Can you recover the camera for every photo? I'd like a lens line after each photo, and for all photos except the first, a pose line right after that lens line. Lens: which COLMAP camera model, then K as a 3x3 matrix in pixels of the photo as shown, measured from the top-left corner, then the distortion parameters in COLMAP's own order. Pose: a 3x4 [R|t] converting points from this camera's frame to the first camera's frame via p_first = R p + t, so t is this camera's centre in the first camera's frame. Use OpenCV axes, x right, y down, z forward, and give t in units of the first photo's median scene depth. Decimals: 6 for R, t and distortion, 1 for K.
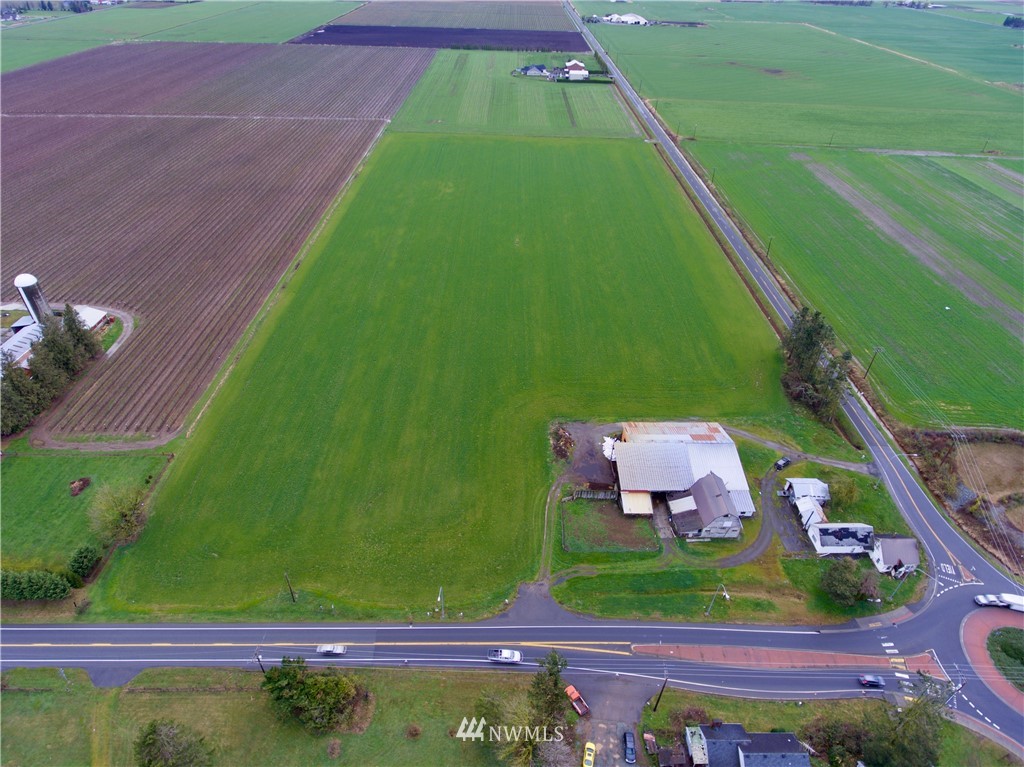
lens RADIAL K [[596.3, 0, 500.0], [0, 596.3, 389.9], [0, 0, 1]] dist [-0.005420, -0.000829]
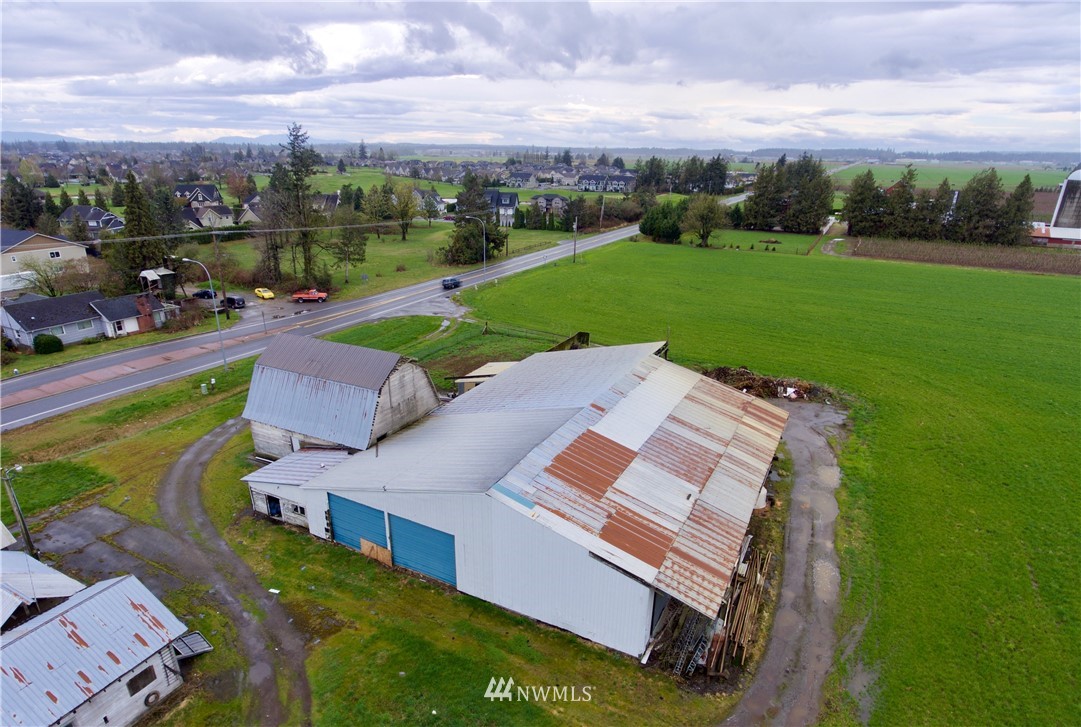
lens RADIAL K [[644.1, 0, 540.5], [0, 644.1, 363.5], [0, 0, 1]] dist [-0.002767, -0.000932]
pose [[-0.469293, 0.251060, -0.846601, 0.505466], [-0.560233, 0.656426, 0.505216, -0.050951], [0.682571, 0.711388, -0.167404, 0.923210]]
